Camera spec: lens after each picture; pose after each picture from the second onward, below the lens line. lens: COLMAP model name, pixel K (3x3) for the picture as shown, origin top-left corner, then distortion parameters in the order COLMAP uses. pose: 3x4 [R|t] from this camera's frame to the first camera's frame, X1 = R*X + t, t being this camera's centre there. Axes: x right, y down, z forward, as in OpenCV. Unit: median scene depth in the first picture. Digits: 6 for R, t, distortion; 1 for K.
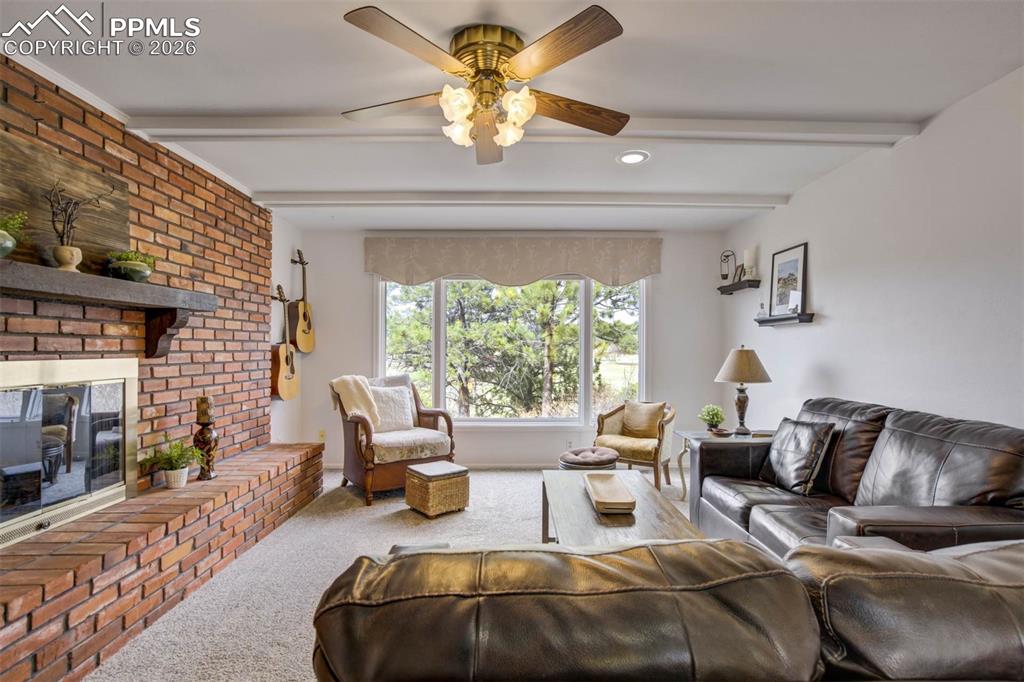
lens RADIAL K [[480.7, 0, 512.0], [0, 480.7, 346.4], [0, 0, 1]] dist [-0.020008, 0.019009]
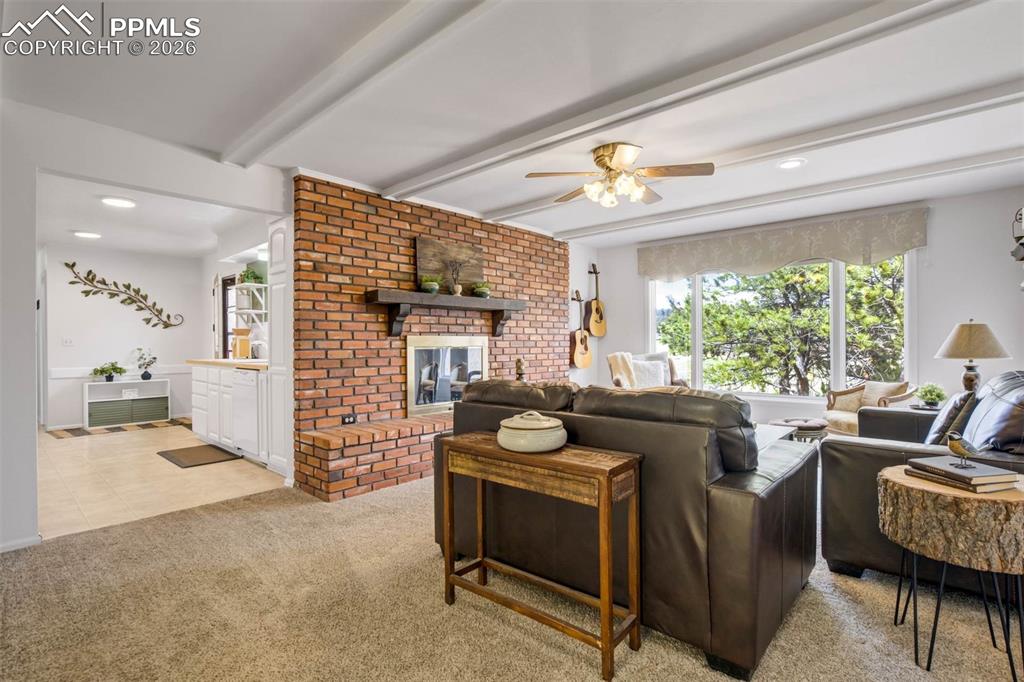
lens RADIAL K [[483.2, 0, 517.4], [0, 483.2, 336.9], [0, 0, 1]] dist [-0.037458, 0.019559]
pose [[0.747628, -0.012742, -0.663996, 0.514696], [0.009055, 0.999919, -0.008993, 0.038191], [0.664056, 0.000711, 0.747682, -0.328804]]
